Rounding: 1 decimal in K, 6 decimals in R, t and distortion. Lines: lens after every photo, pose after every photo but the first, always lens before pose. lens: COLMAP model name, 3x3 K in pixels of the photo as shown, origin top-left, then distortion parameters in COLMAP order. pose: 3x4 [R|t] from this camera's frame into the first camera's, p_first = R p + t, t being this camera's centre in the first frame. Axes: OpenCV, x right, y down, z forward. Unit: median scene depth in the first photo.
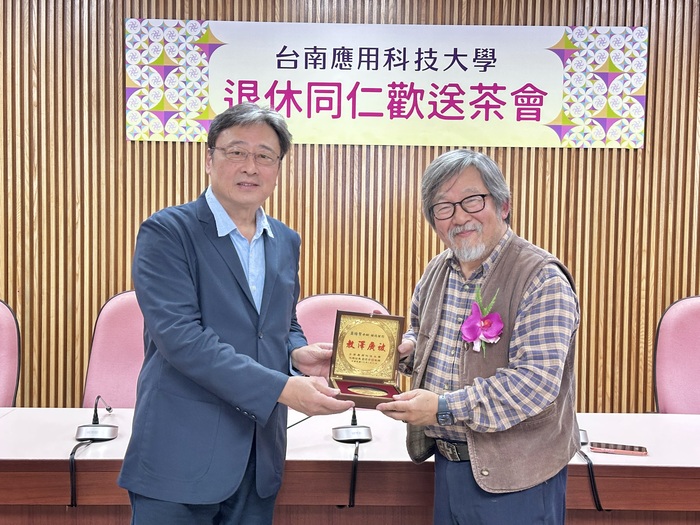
lens RADIAL K [[978.8, 0, 350.2], [0, 978.8, 250.7], [0, 0, 1]] dist [0.130938, 0.107165]
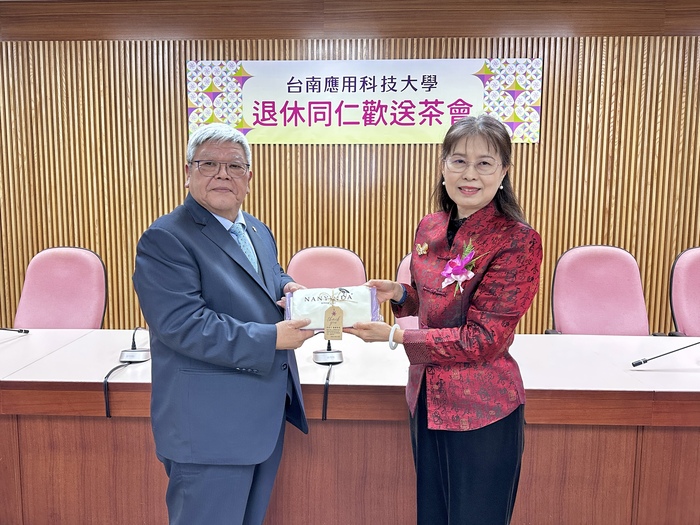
lens RADIAL K [[498.2, 0, 329.8], [0, 498.2, 242.6], [0, 0, 1]] dist [0.110582, -0.124513]
pose [[0.999040, -0.007108, -0.043220, 0.020140], [0.009284, 0.998688, 0.050362, 0.002824], [0.042805, -0.050715, 0.997795, 0.236125]]
